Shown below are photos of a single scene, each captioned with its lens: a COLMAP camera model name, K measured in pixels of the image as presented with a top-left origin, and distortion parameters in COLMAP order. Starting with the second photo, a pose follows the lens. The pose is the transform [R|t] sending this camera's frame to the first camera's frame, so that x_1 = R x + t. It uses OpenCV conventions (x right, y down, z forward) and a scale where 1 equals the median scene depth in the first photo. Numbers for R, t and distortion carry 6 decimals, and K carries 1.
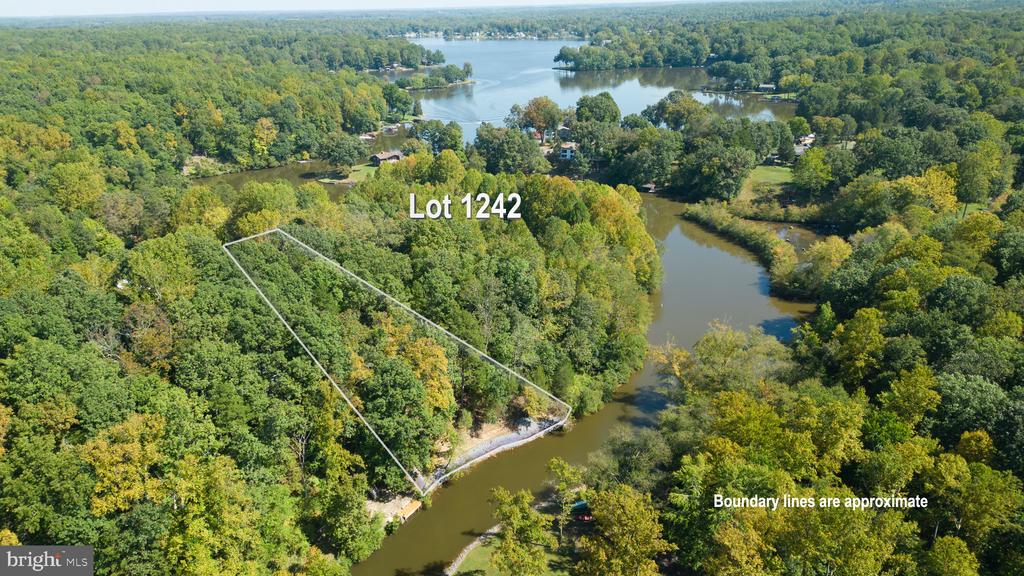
lens RADIAL K [[714.0, 0, 507.4], [0, 714.0, 287.6], [0, 0, 1]] dist [0.072493, -0.071838]
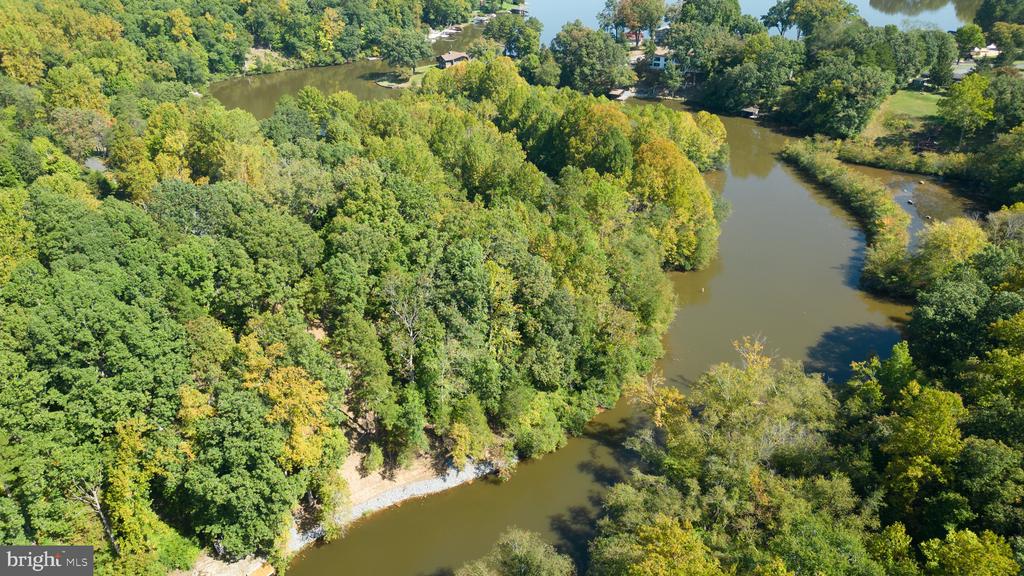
lens RADIAL K [[714.0, 0, 508.1], [0, 714.0, 287.8], [0, 0, 1]] dist [0.072493, -0.071838]
pose [[0.980158, 0.093231, -0.174924, 0.084144], [-0.065908, 0.985559, 0.155980, -0.049413], [0.186940, -0.141356, 0.972148, 0.119086]]
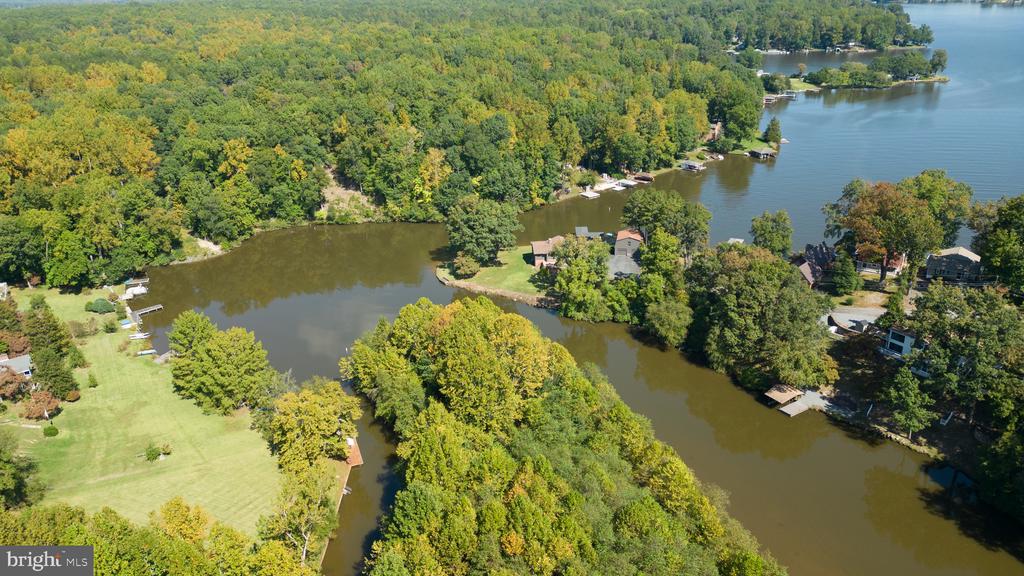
lens RADIAL K [[714.0, 0, 508.4], [0, 714.0, 286.2], [0, 0, 1]] dist [0.072493, -0.071838]
pose [[0.789286, 0.238410, -0.565852, 0.134774], [-0.211443, 0.970713, 0.114056, -0.226705], [0.576472, 0.029623, 0.816580, 0.566493]]
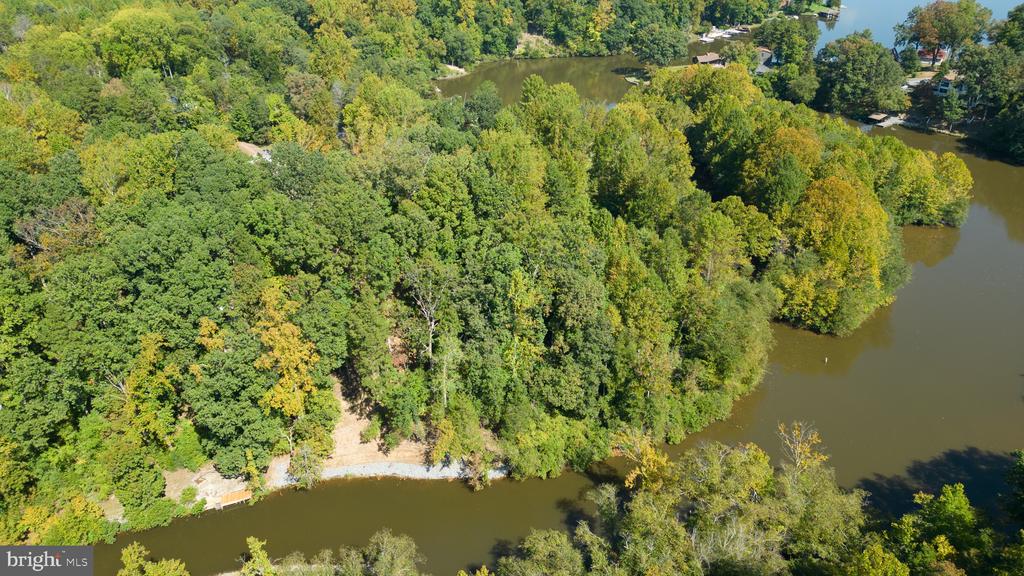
lens RADIAL K [[714.0, 0, 507.5], [0, 714.0, 287.5], [0, 0, 1]] dist [0.072493, -0.071838]
pose [[0.791571, 0.300337, -0.532178, 0.184993], [-0.211108, 0.951668, 0.223072, -0.072642], [0.573454, -0.064230, 0.816716, 0.171232]]
